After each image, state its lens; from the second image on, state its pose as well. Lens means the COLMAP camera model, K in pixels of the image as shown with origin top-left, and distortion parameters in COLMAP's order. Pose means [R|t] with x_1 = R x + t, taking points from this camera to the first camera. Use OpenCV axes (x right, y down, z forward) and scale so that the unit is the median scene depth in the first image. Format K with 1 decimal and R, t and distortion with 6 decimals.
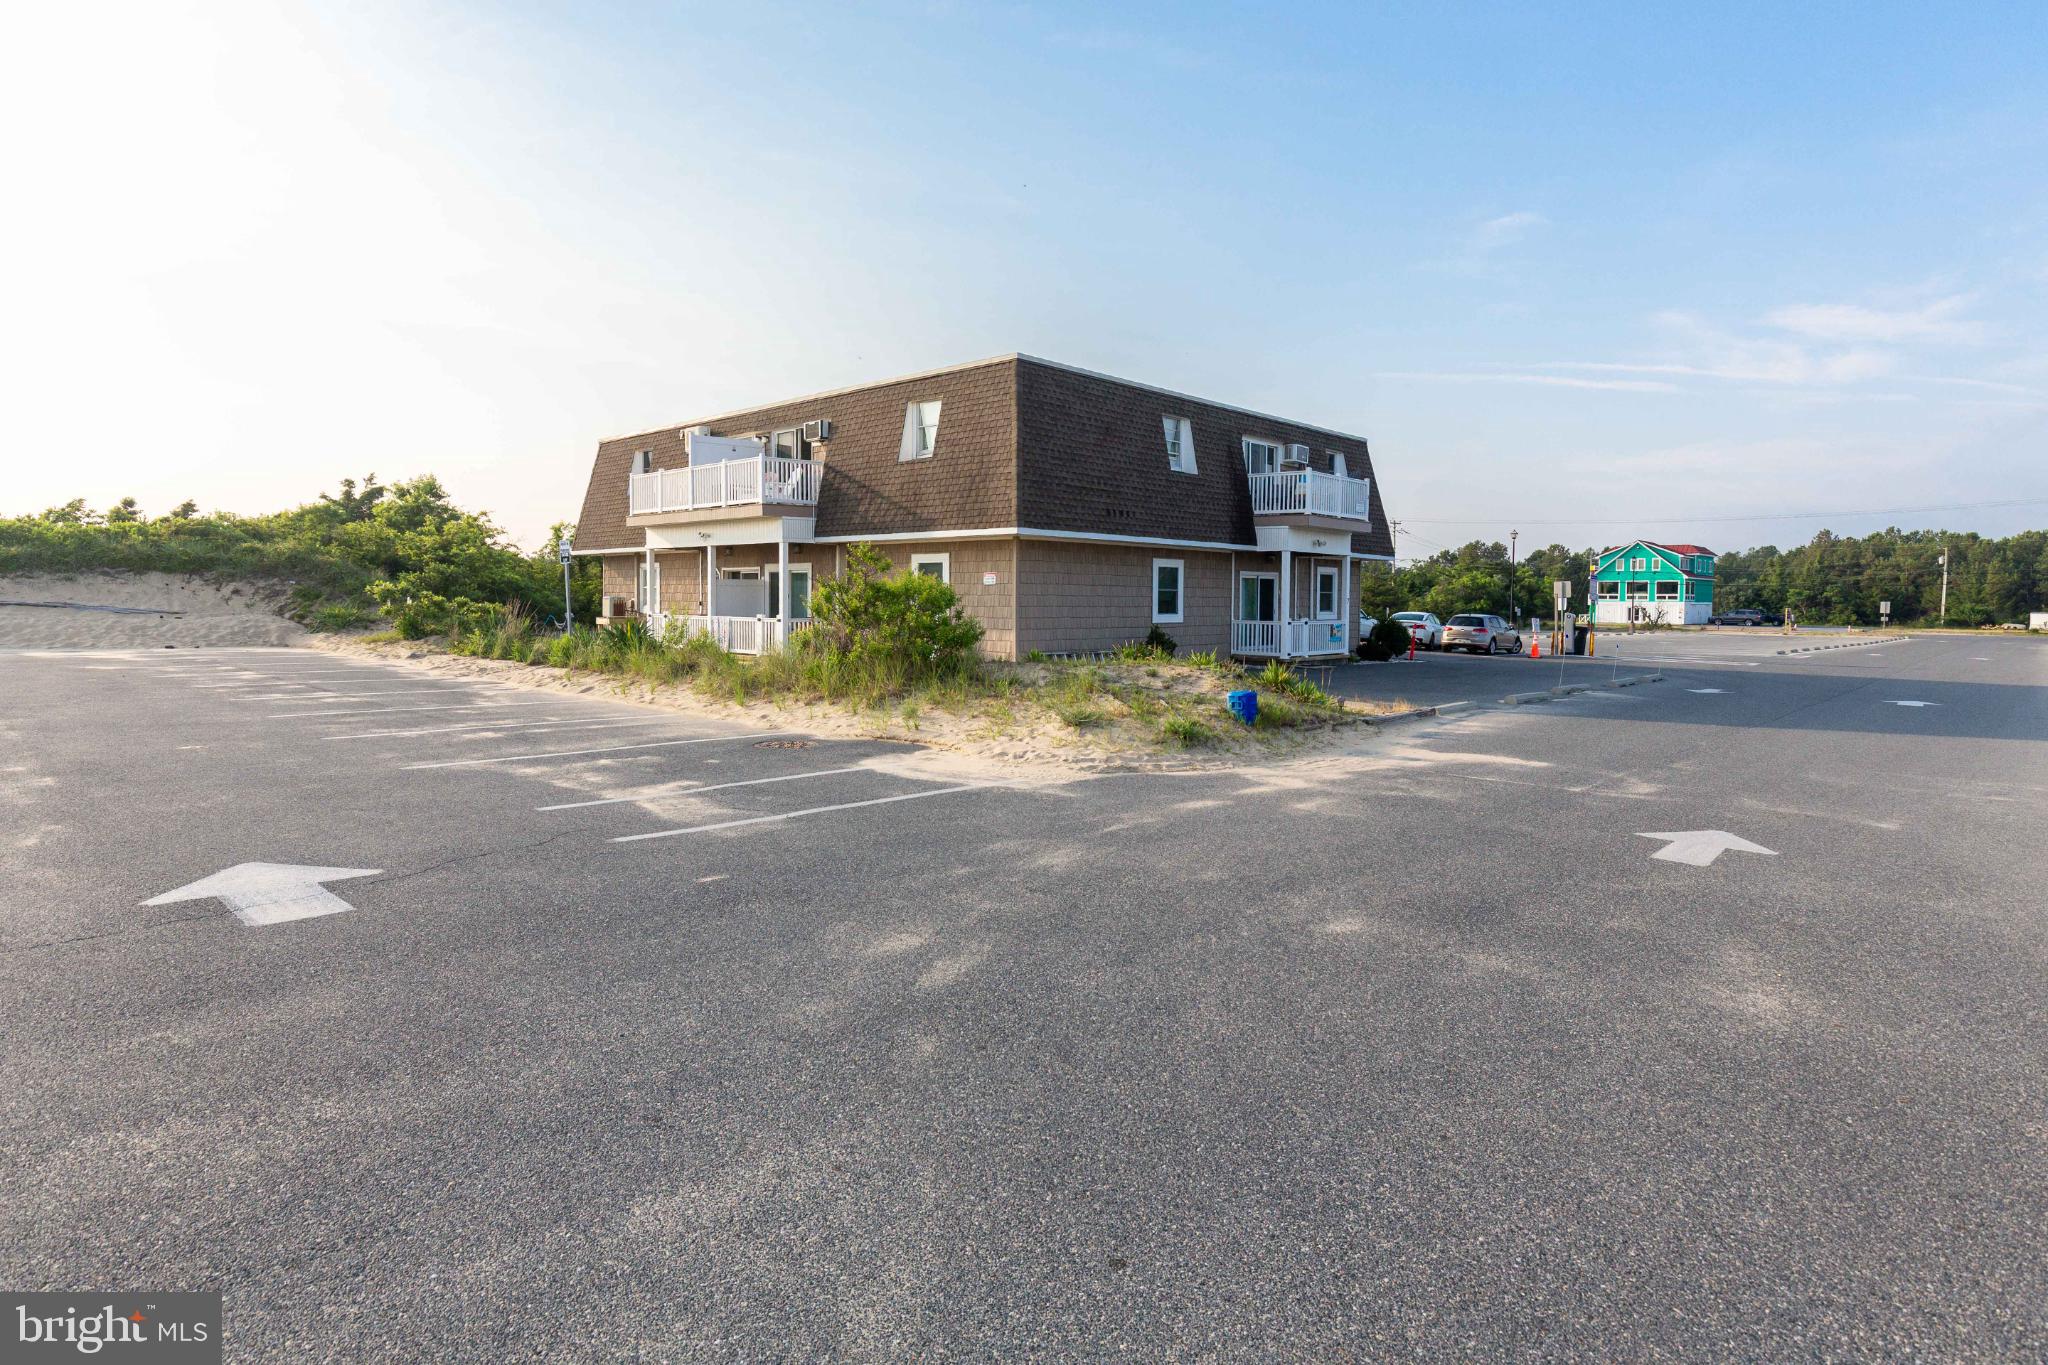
lens RADIAL K [[1113.0, 0, 1023.9], [0, 1113.0, 633.1], [0, 0, 1]] dist [-0.001457, -0.000079]
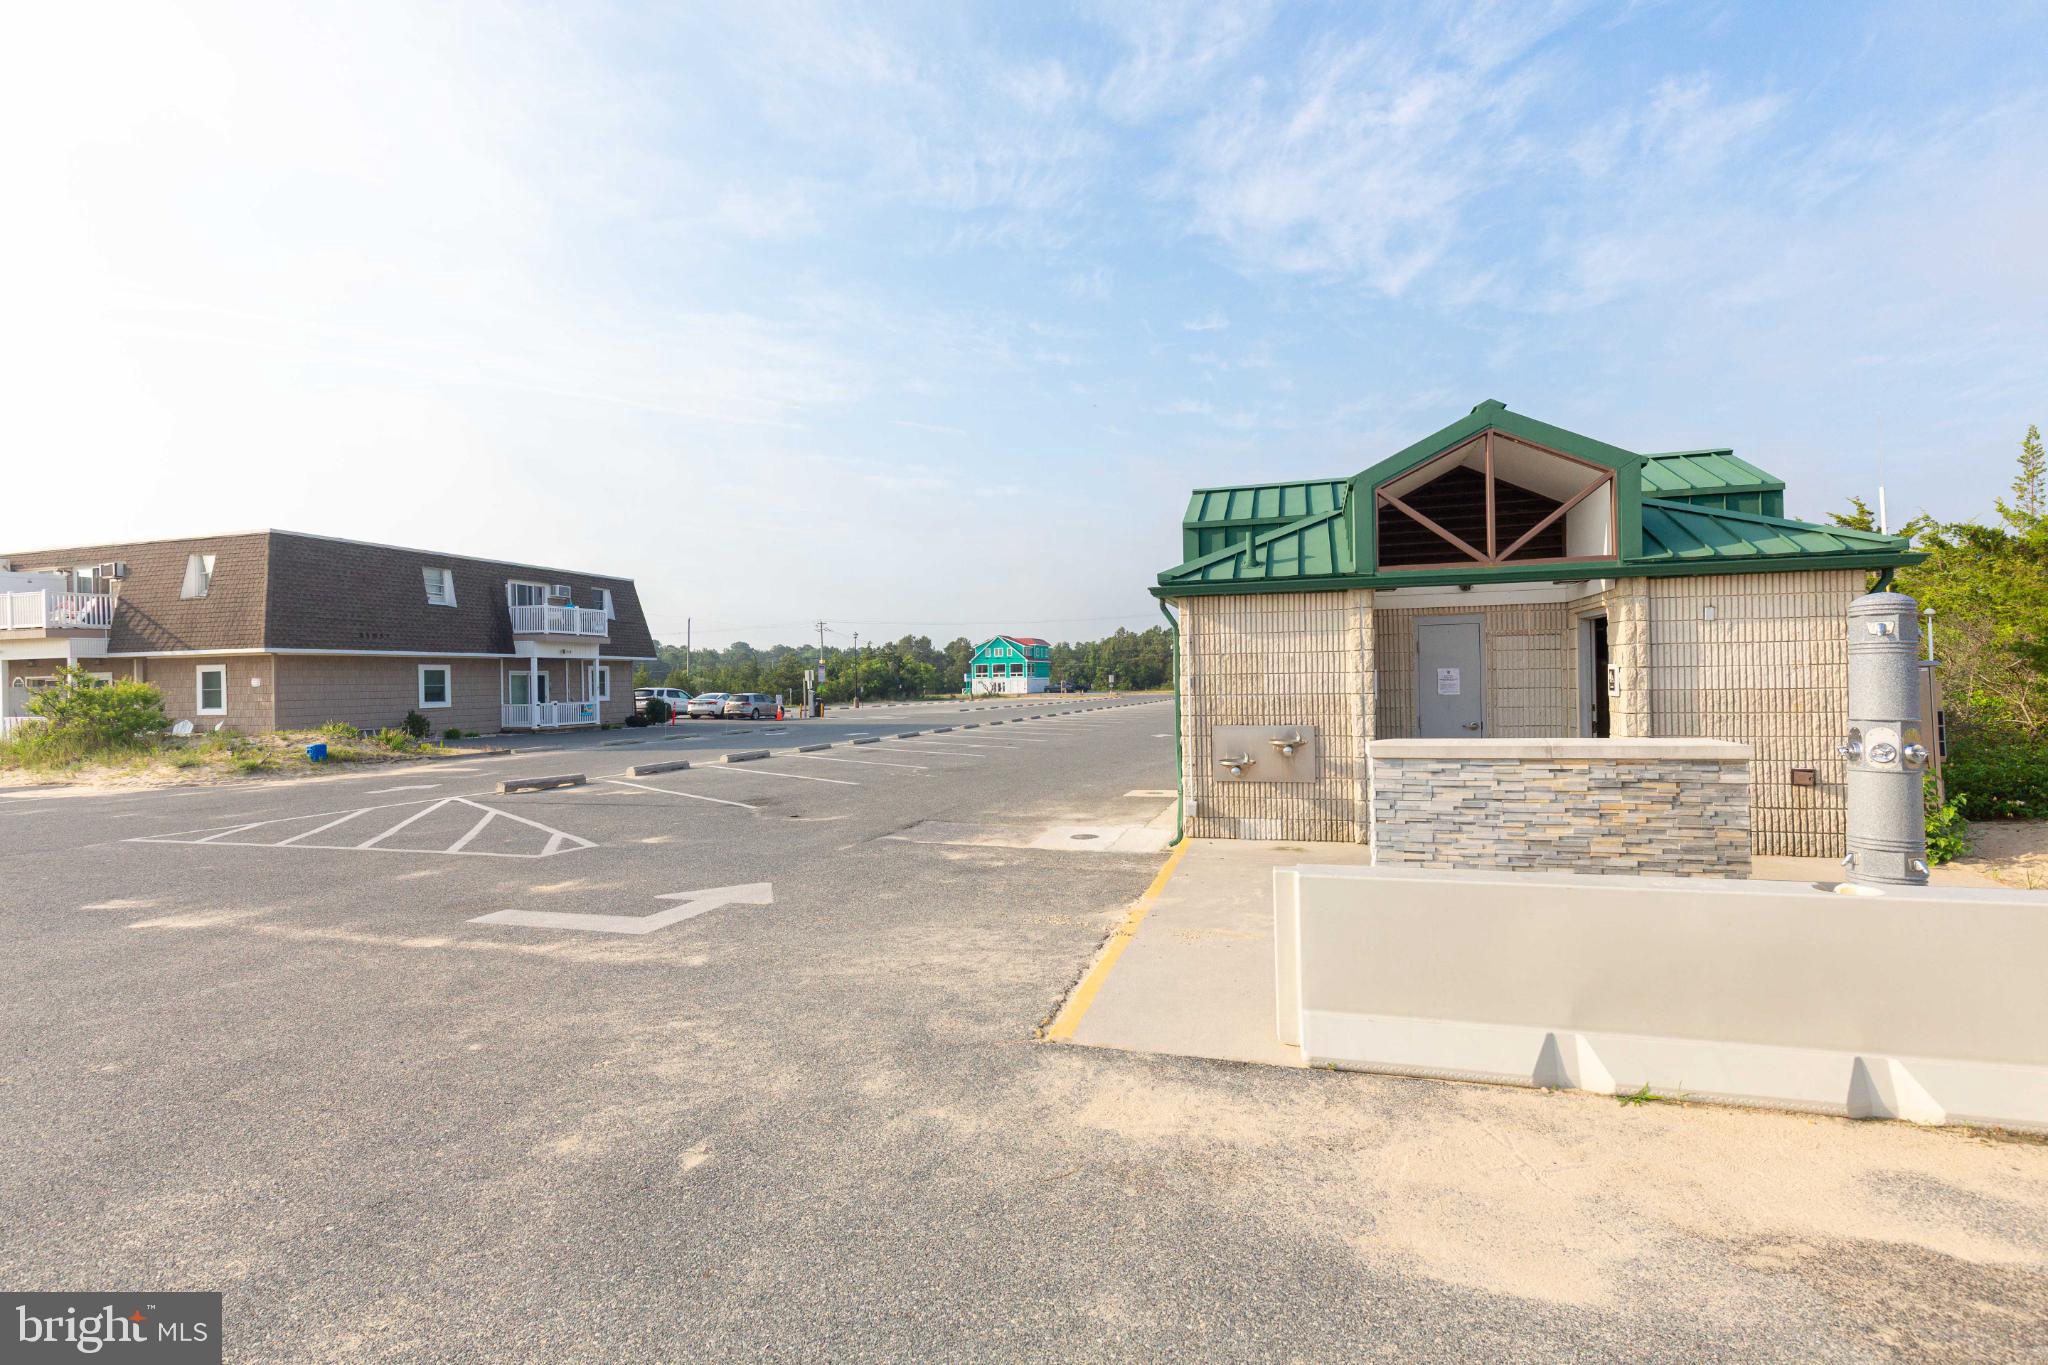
lens RADIAL K [[915.8, 0, 1024.0], [0, 915.8, 682.5], [0, 0, 1]] dist [-0.000056, -0.000298]
pose [[0.884690, -0.026786, 0.465409, 0.243667], [0.040625, 0.998980, -0.019730, 0.012260], [-0.464406, 0.036362, 0.884876, -0.415181]]
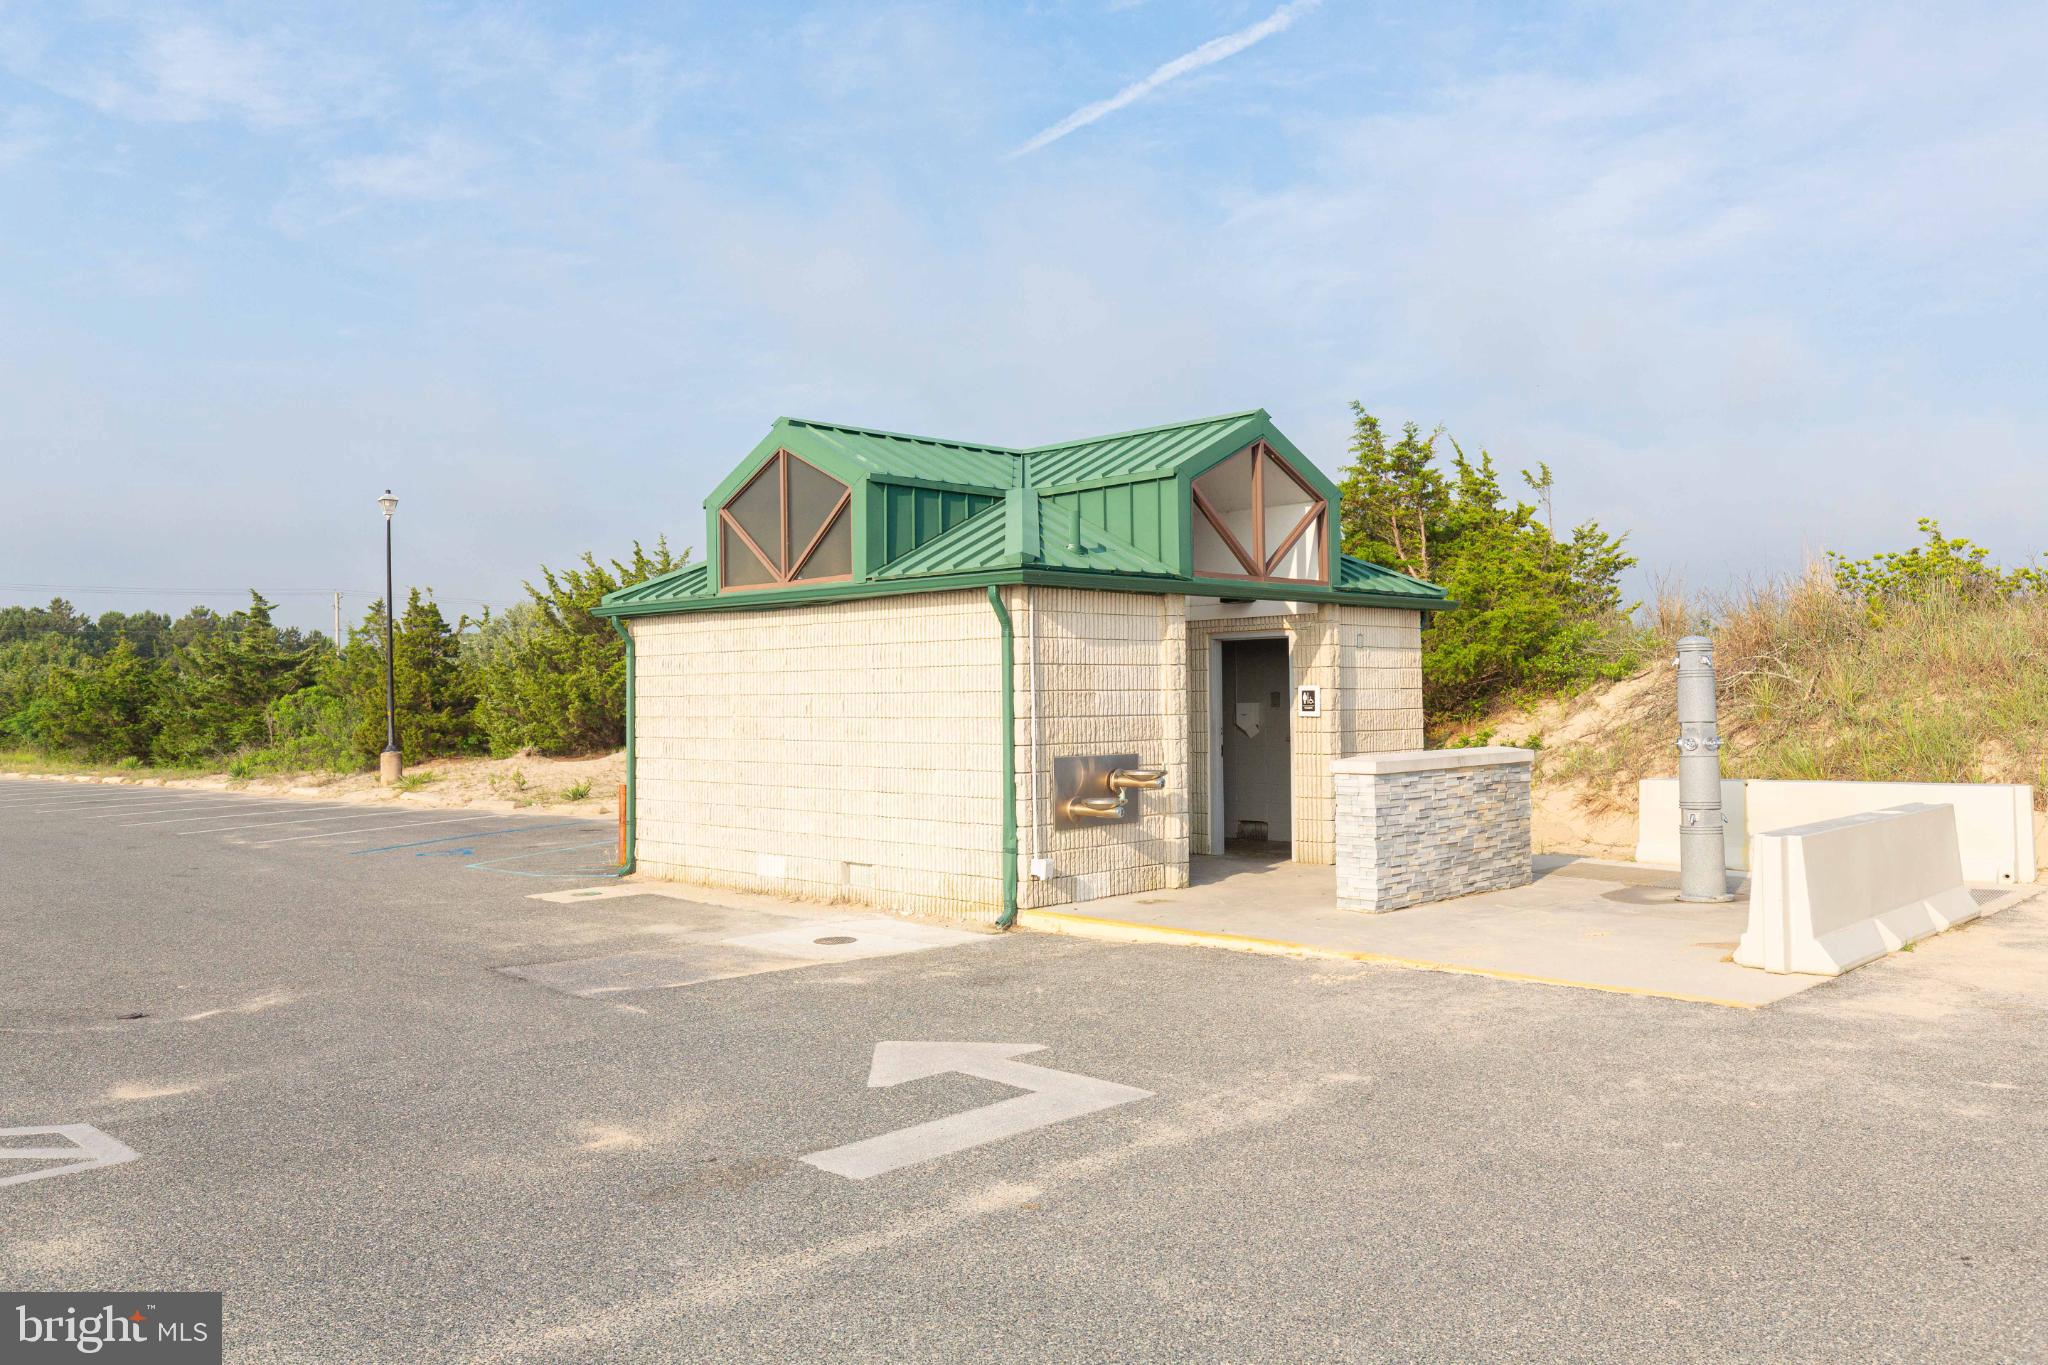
lens RADIAL K [[1556.8, 0, 1024.0], [0, 1556.8, 682.5], [0, 0, 1]] dist [0.003479, 0.003926]
pose [[0.009249, 0.003560, 0.999951, -2.816244], [0.043581, 0.999042, -0.003960, -0.092702], [-0.999007, 0.043615, 0.009085, 3.345833]]
